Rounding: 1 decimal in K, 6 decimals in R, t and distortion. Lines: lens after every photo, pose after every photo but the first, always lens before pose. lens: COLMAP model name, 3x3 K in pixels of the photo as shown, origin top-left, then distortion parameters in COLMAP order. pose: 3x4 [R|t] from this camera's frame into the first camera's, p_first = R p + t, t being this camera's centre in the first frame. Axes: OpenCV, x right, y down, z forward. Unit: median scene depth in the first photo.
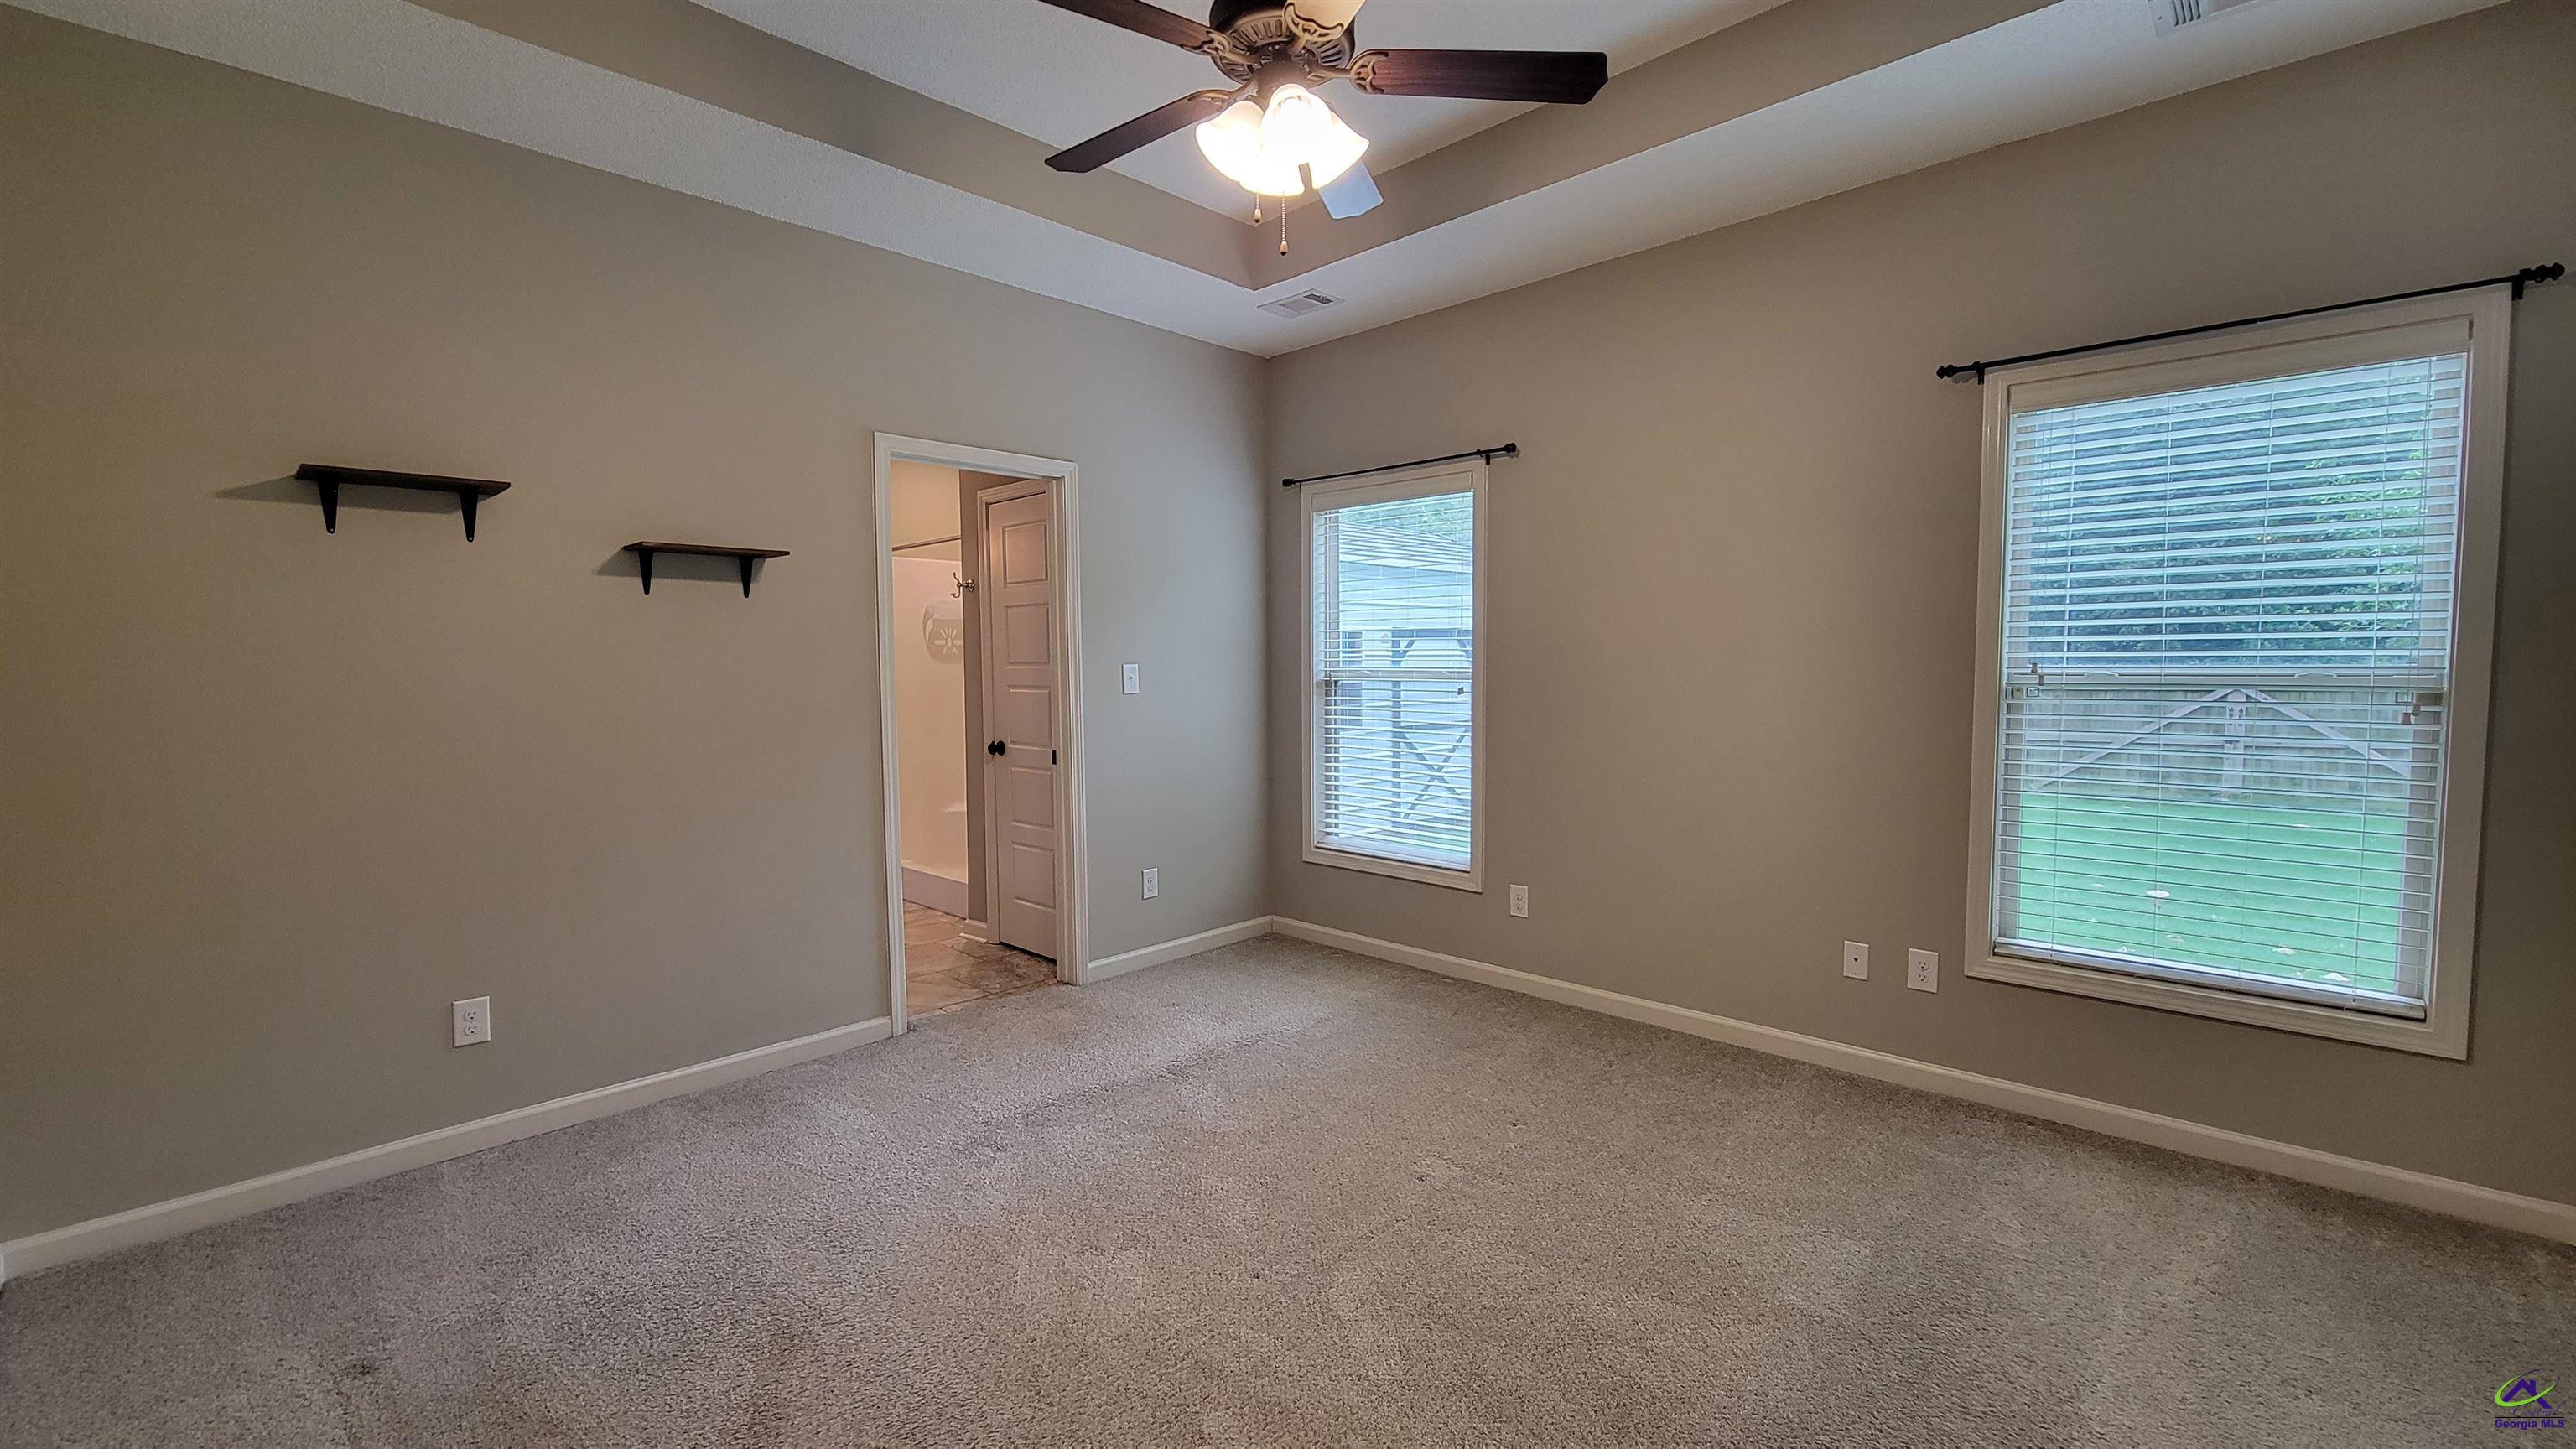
lens RADIAL K [[1053.1, 0, 1288.0], [0, 1053.1, 724.5], [0, 0, 1]] dist [-0.000658, -0.000278]
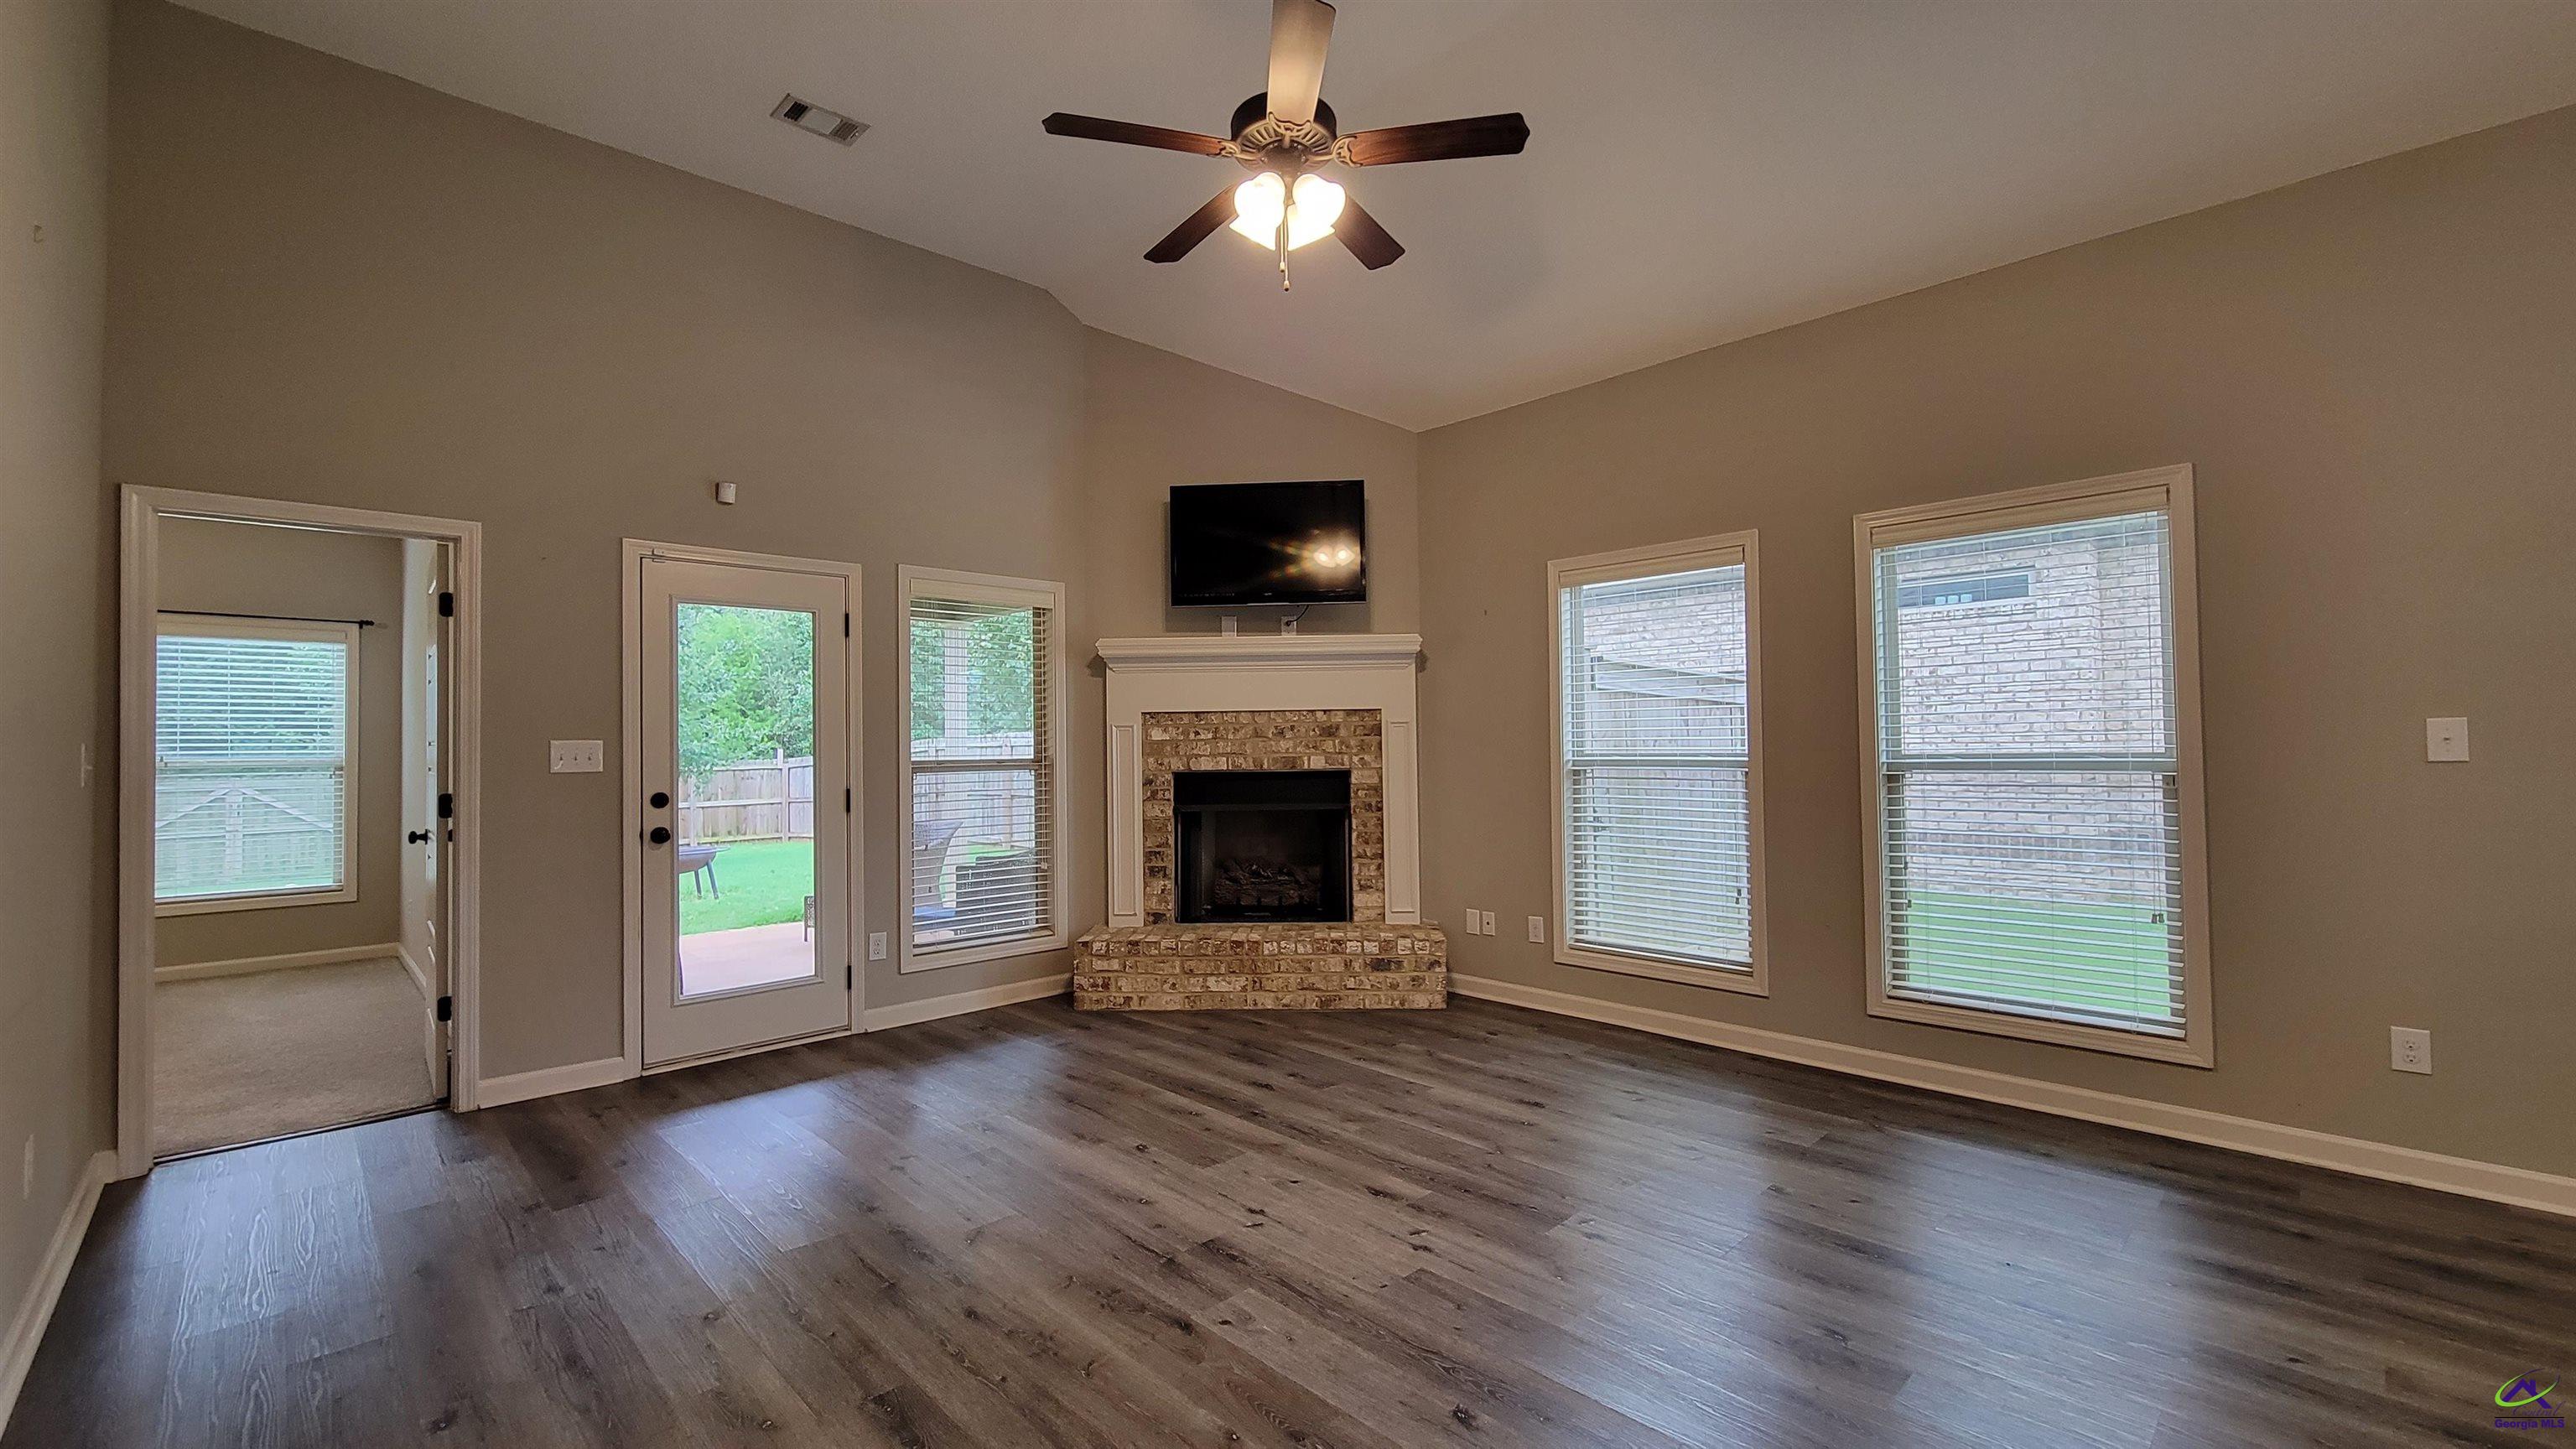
lens RADIAL K [[1053.1, 0, 1288.0], [0, 1053.1, 724.5], [0, 0, 1]] dist [-0.000658, -0.000278]
pose [[0.042042, 0.030045, 0.998664, -1.567544], [0.075340, 0.996607, -0.033155, 0.136997], [-0.996271, 0.076633, 0.039636, -1.598736]]
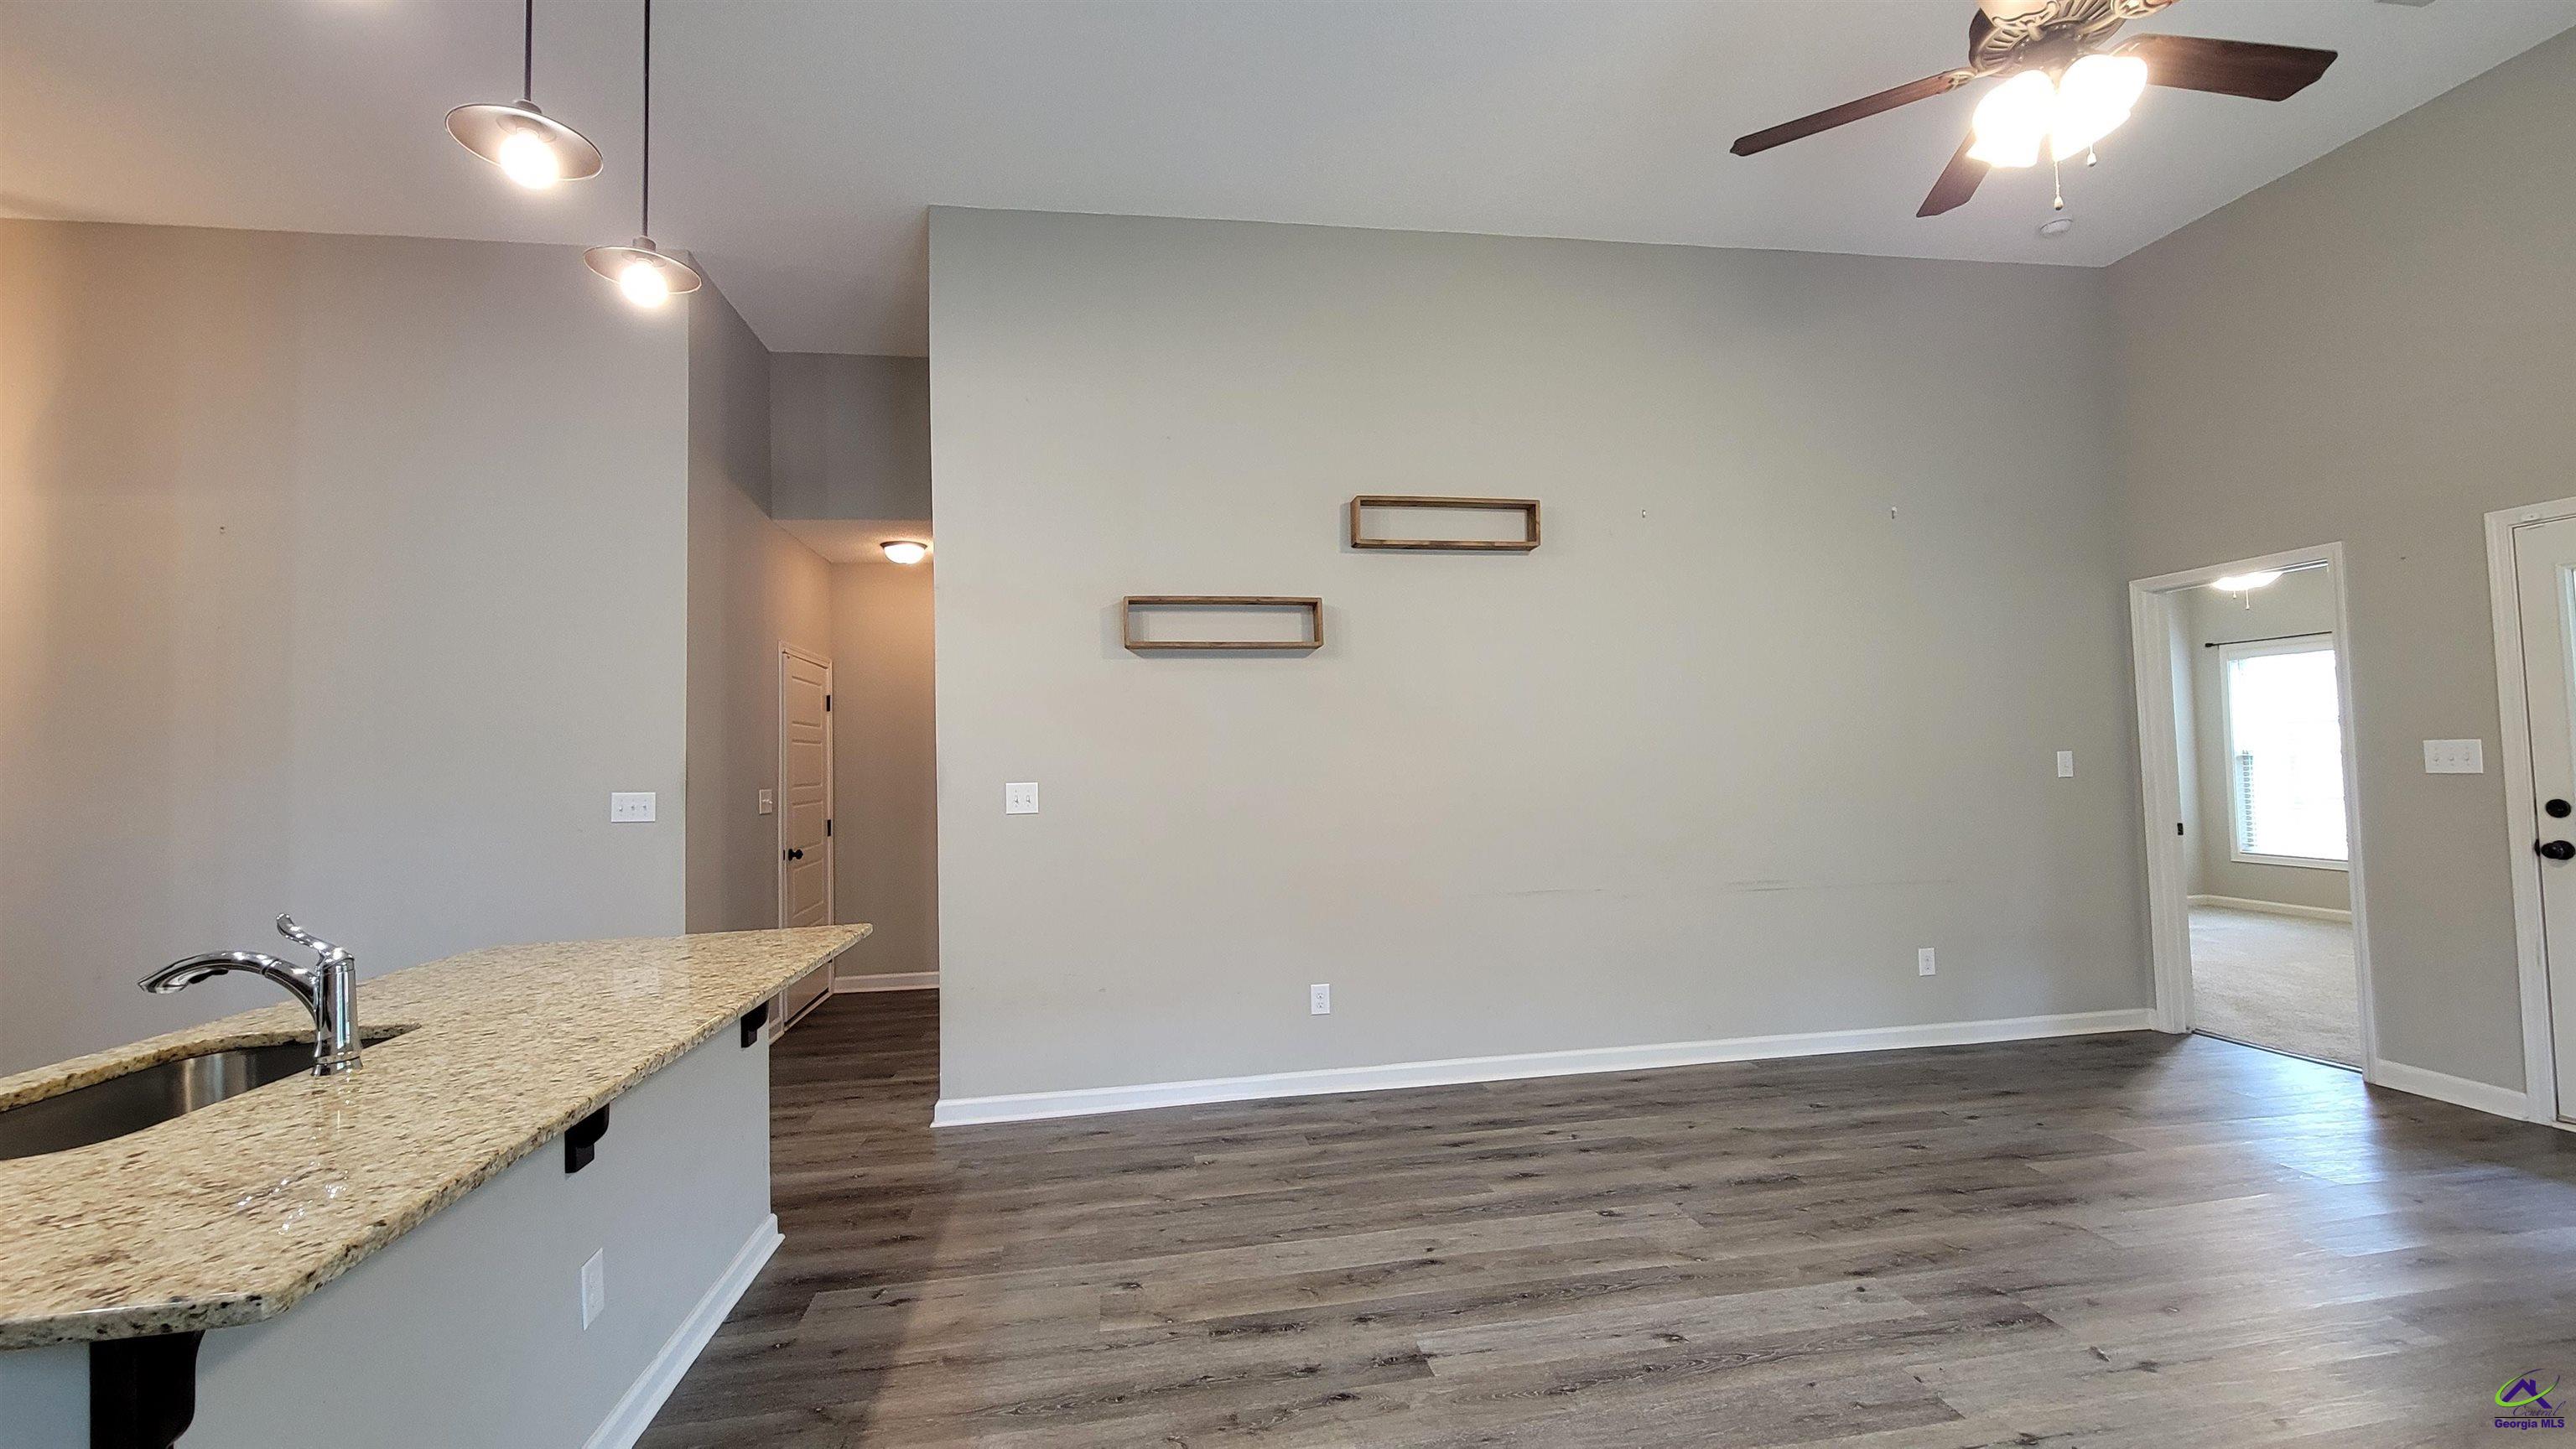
lens RADIAL K [[1053.1, 0, 1288.0], [0, 1053.1, 724.5], [0, 0, 1]] dist [-0.000658, -0.000278]
pose [[0.794099, -0.037844, -0.606609, -0.361793], [-0.016277, 0.996377, -0.083469, 0.160631], [0.607570, 0.076156, 0.790606, -2.753592]]
